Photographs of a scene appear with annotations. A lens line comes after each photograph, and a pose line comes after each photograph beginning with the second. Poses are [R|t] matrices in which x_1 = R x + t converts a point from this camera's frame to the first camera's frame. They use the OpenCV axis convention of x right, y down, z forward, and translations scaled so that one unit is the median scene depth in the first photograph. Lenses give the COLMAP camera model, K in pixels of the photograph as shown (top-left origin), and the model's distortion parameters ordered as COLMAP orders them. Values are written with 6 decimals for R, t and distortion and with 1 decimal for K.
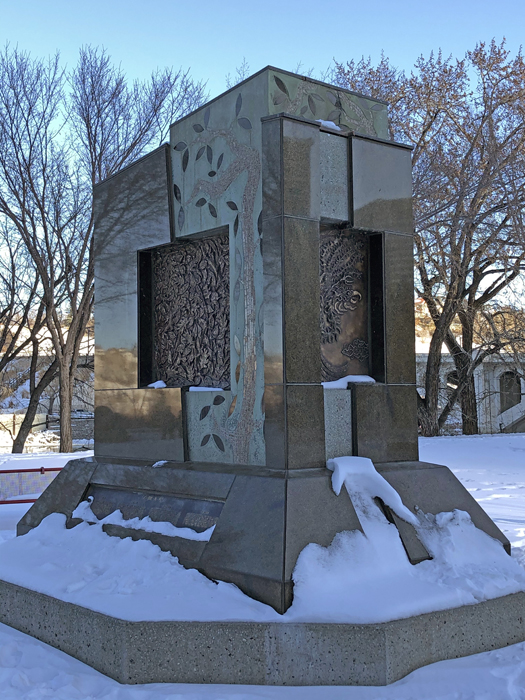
lens RADIAL K [[913.2, 0, 261.7], [0, 913.2, 351.8], [0, 0, 1]] dist [0.030062, 0.000000]
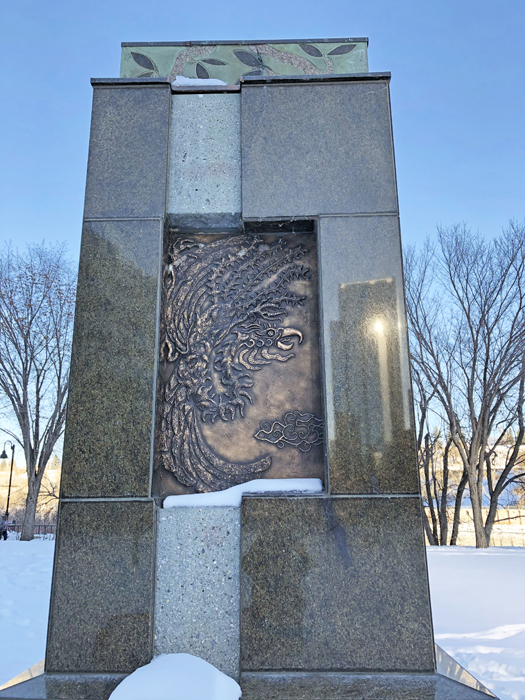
lens RADIAL K [[569.9, 0, 262.9], [0, 569.9, 344.3], [0, 0, 1]] dist [0.003906, -0.001413]
pose [[0.748607, -0.170218, -0.640791, 0.325098], [0.032105, 0.974655, -0.221398, 0.022759], [0.662236, 0.145168, 0.735099, 0.742307]]
